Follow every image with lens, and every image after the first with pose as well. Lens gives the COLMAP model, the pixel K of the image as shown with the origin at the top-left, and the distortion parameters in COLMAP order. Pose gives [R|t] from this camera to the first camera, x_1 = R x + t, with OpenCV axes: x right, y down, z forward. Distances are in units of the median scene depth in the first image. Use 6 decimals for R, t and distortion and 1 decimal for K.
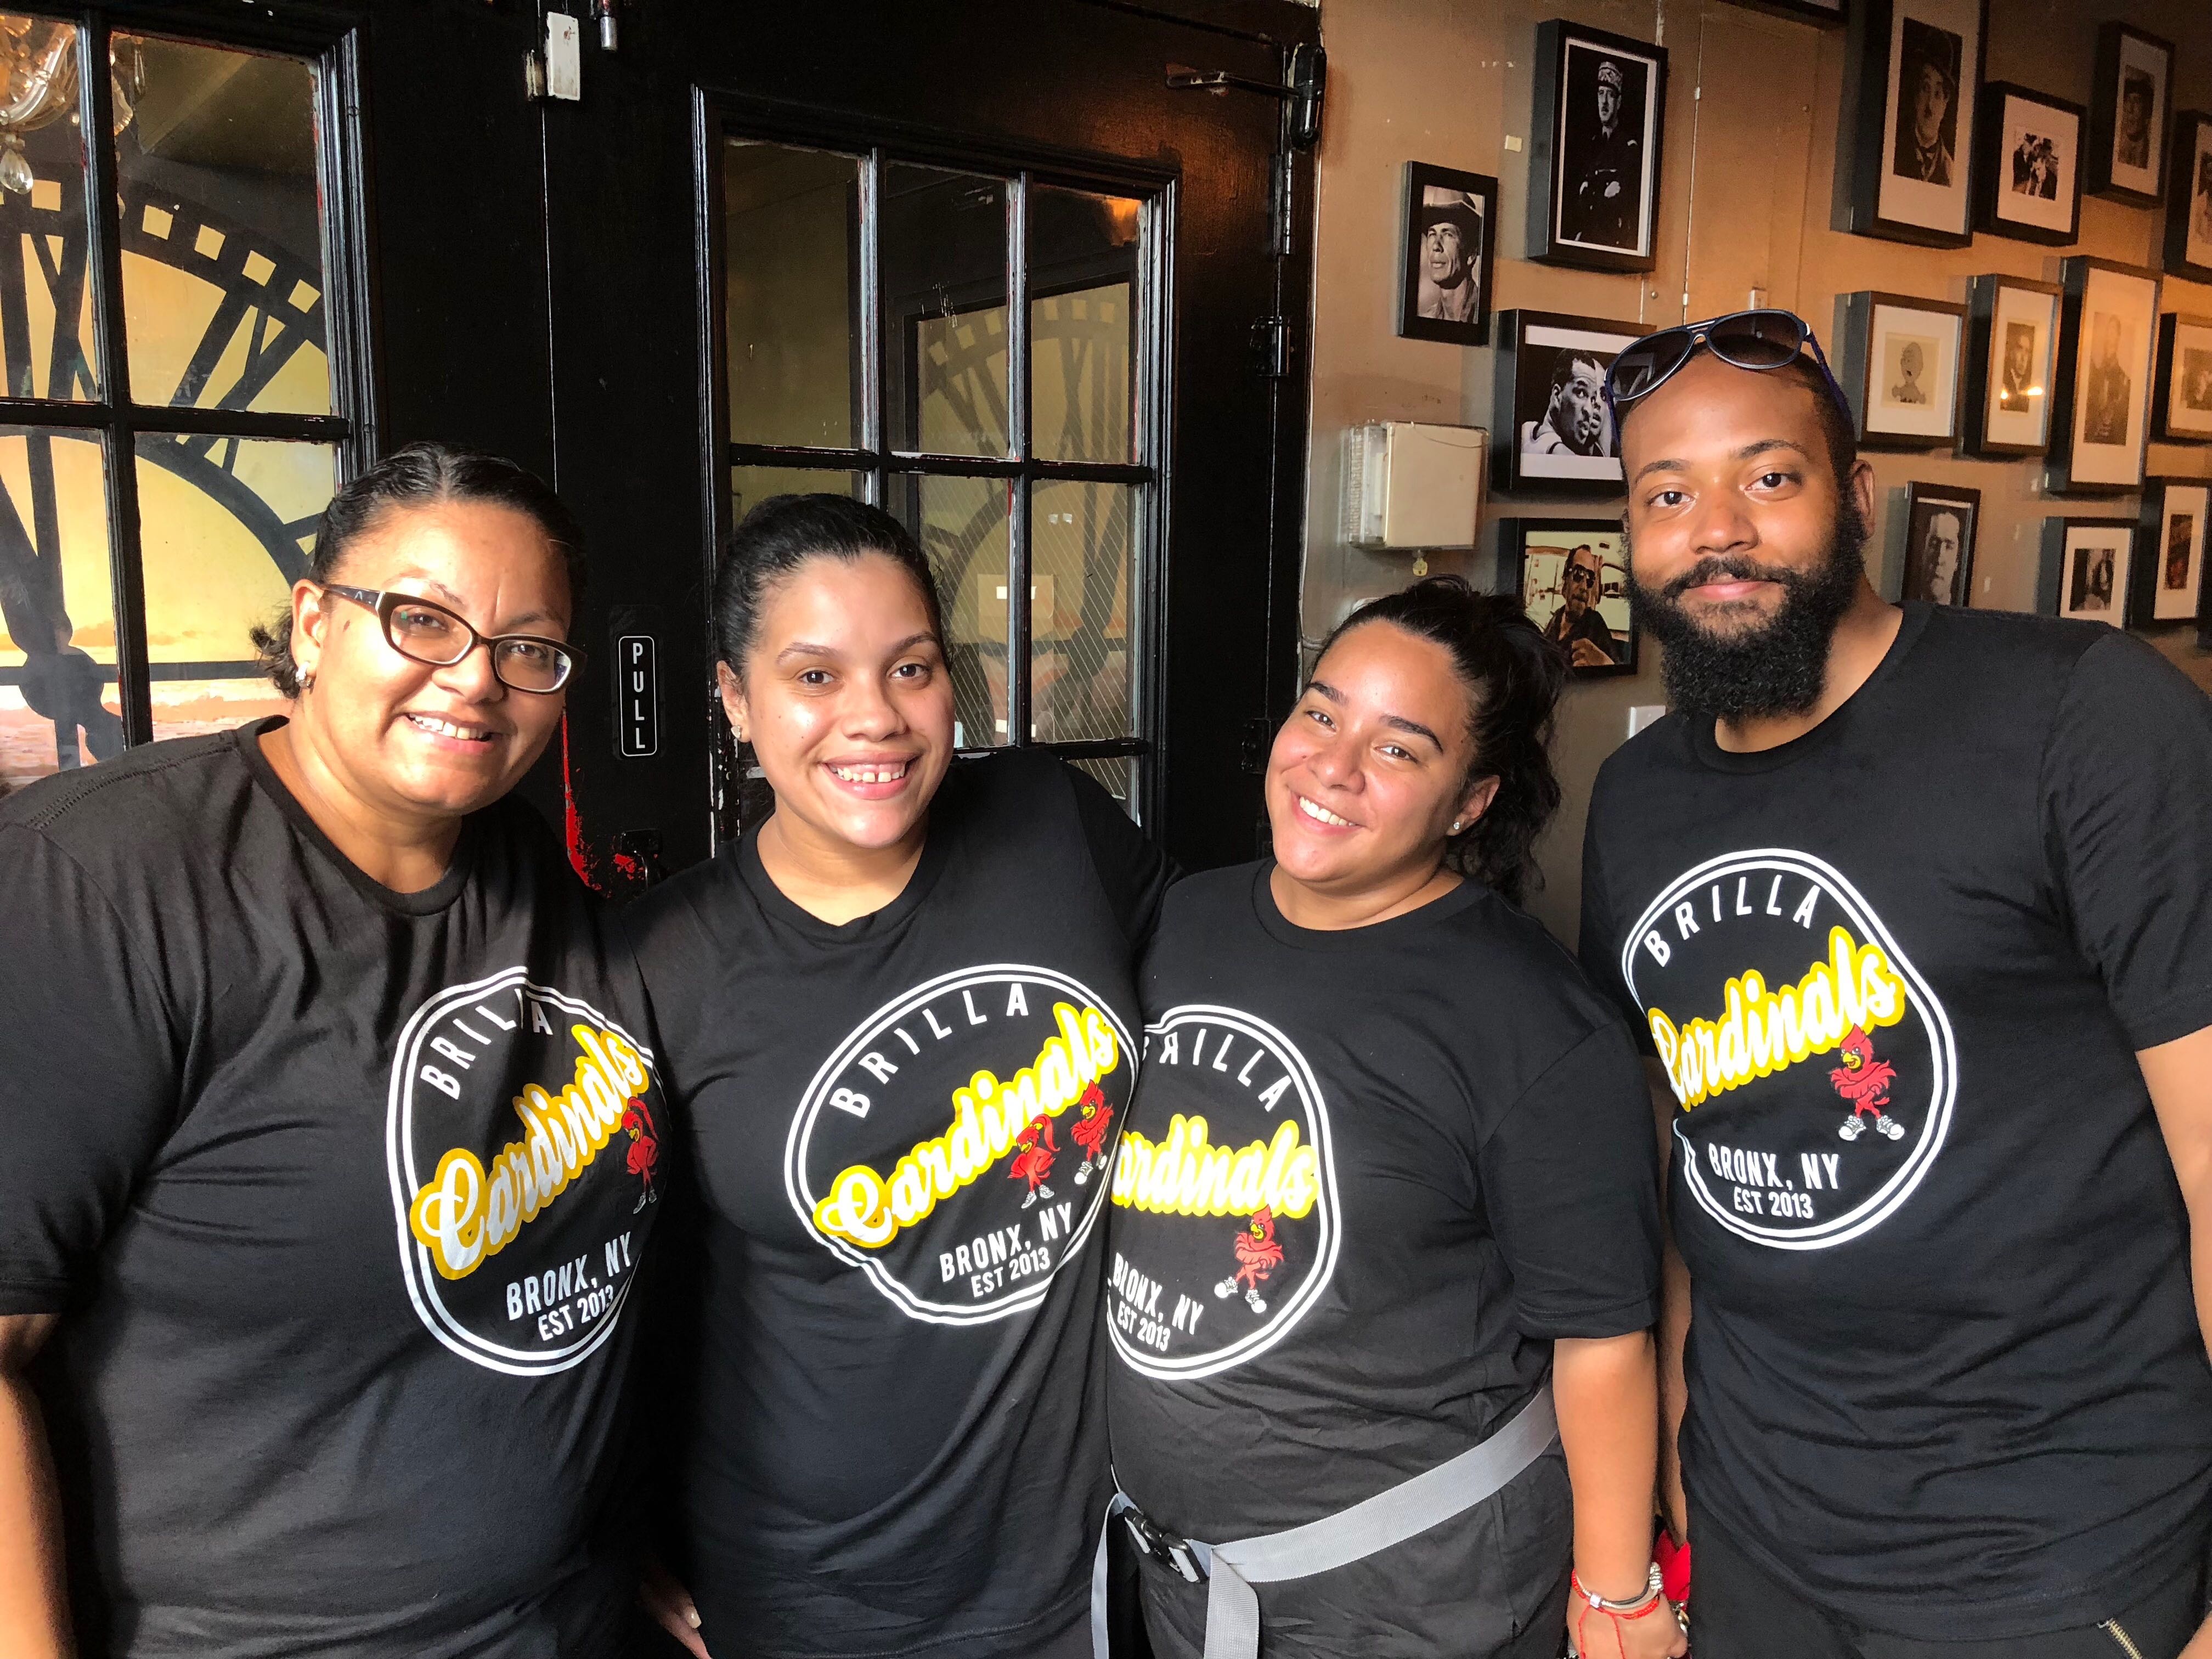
lens RADIAL K [[1795.2, 0, 1103.0], [0, 1795.2, 828.2], [0, 0, 1]] dist [0.051105, -0.013811]
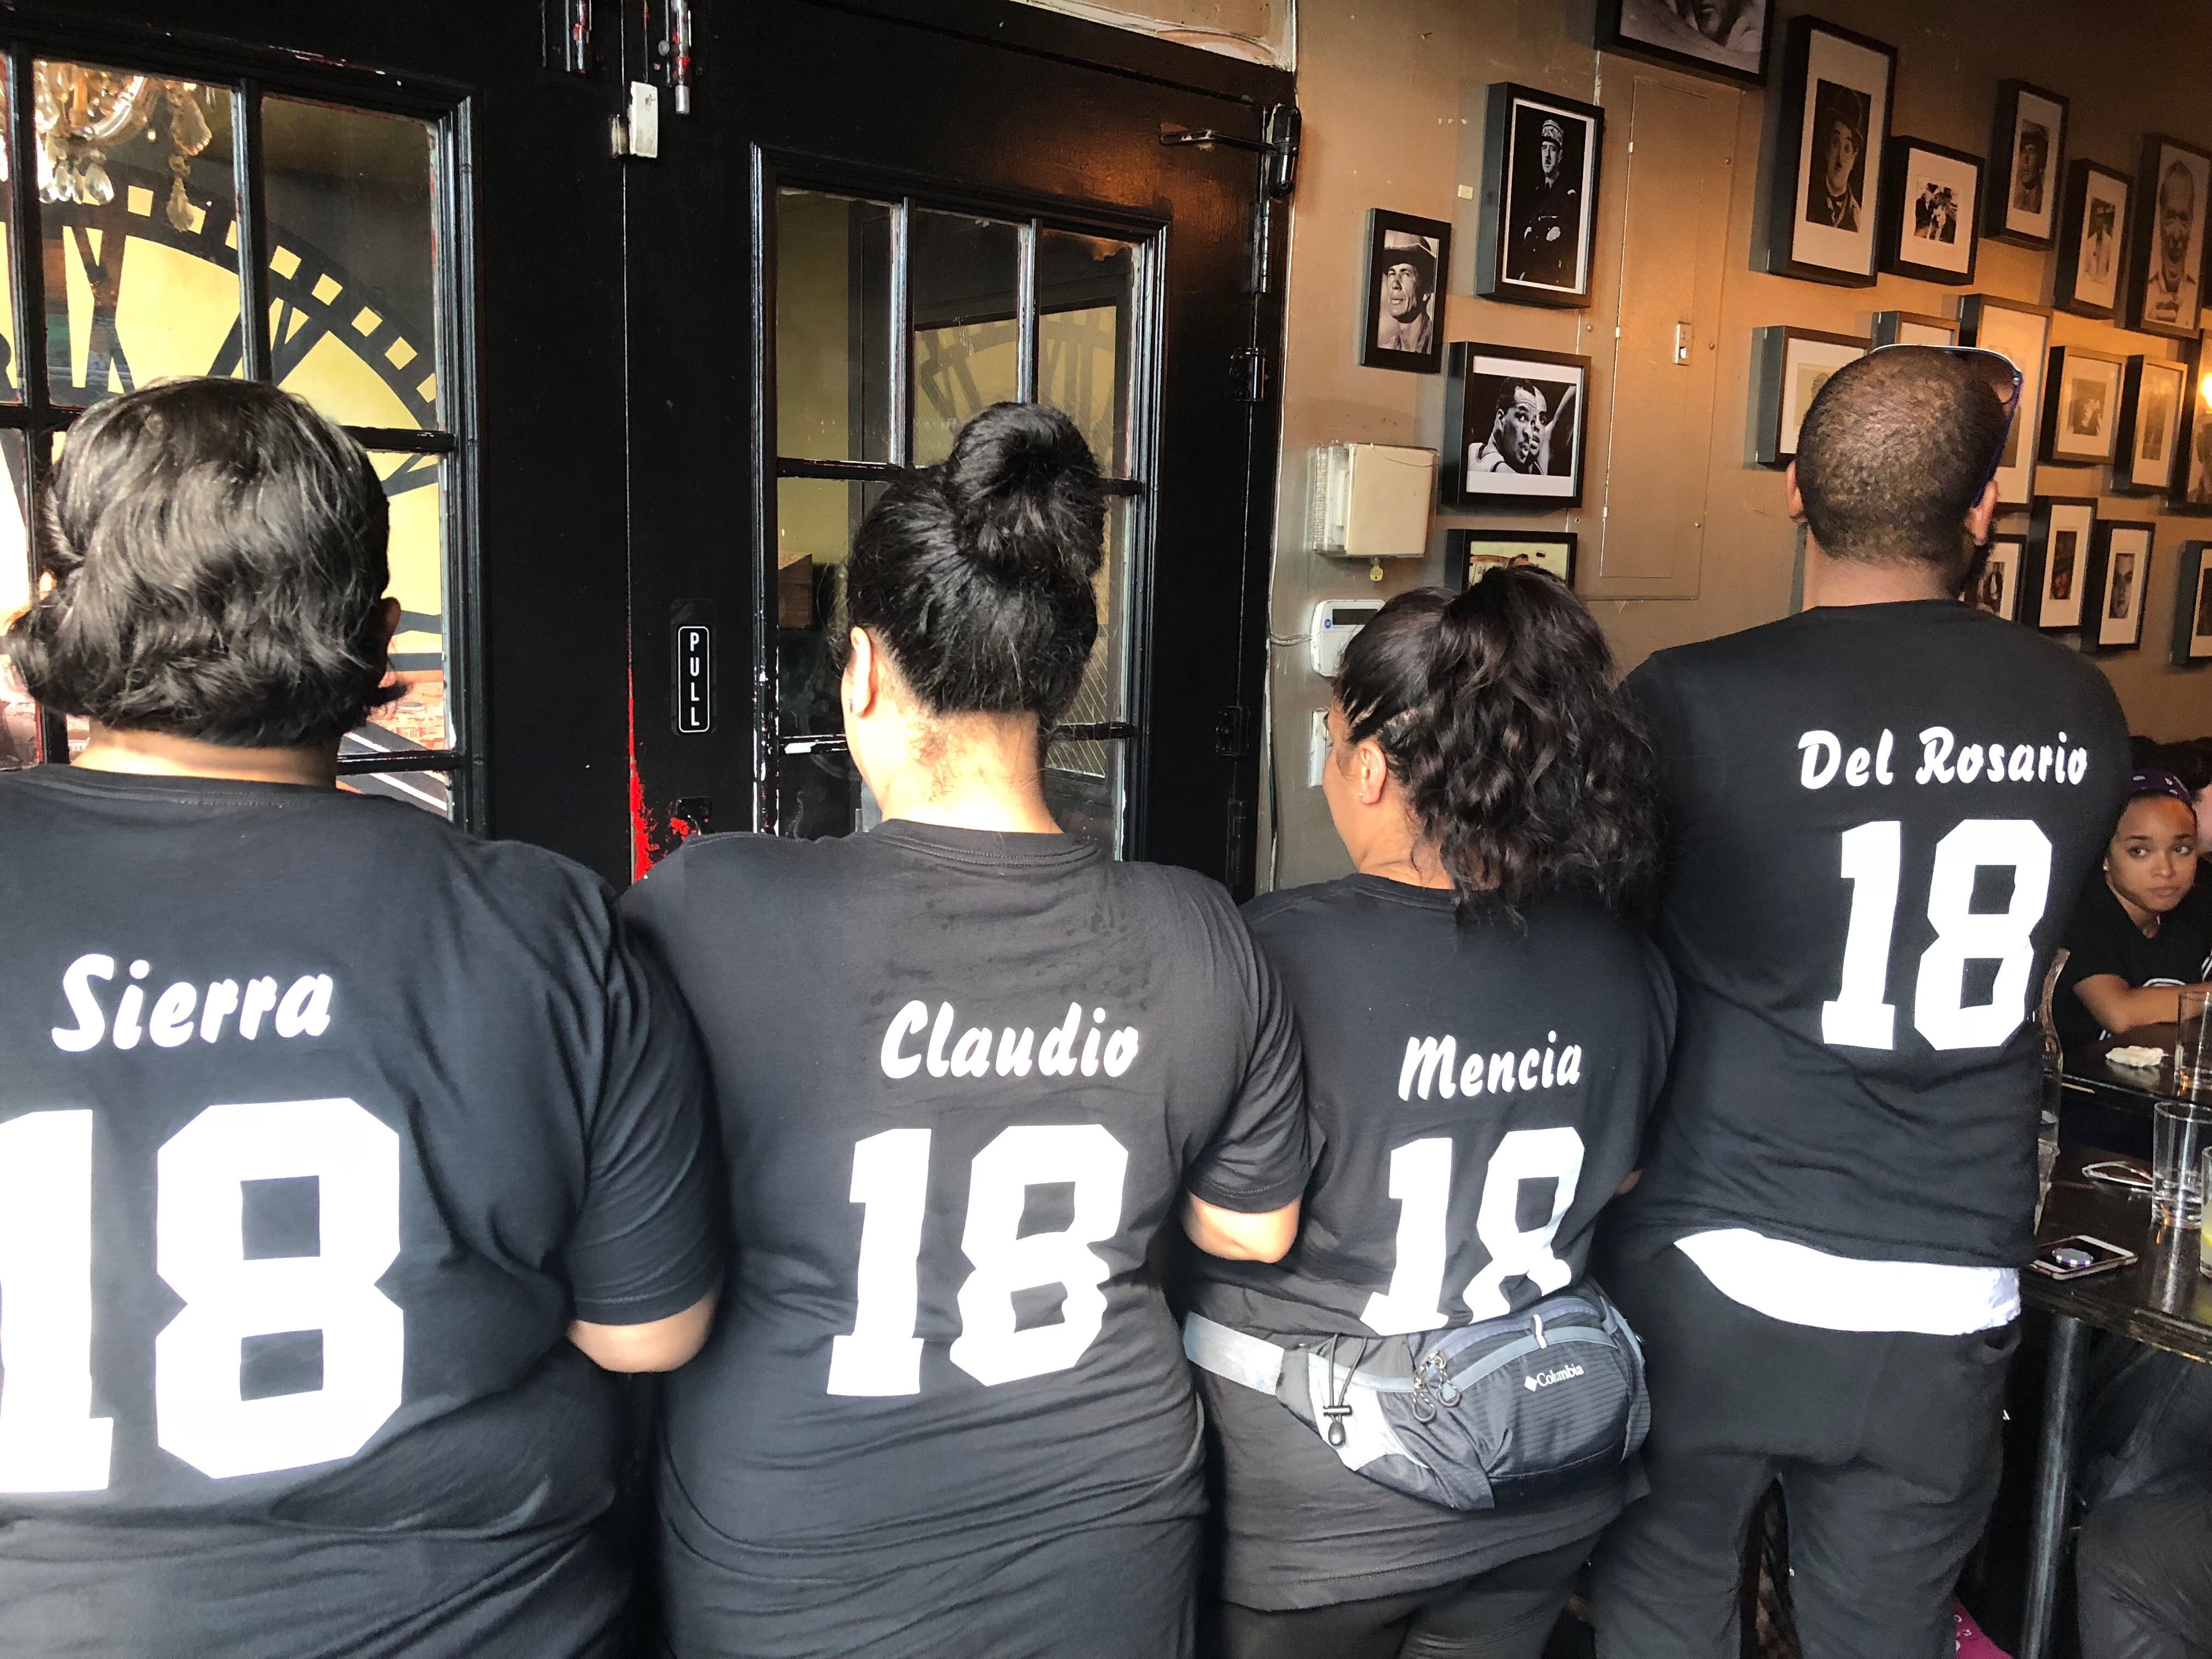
lens RADIAL K [[1795.2, 0, 1108.6], [0, 1795.2, 834.1], [0, 0, 1]] dist [0.051105, -0.013811]
pose [[0.999272, 0.014294, 0.035370, -0.025496], [-0.014799, 0.999791, 0.014078, 0.003331], [-0.035161, -0.014591, 0.999275, -0.105605]]
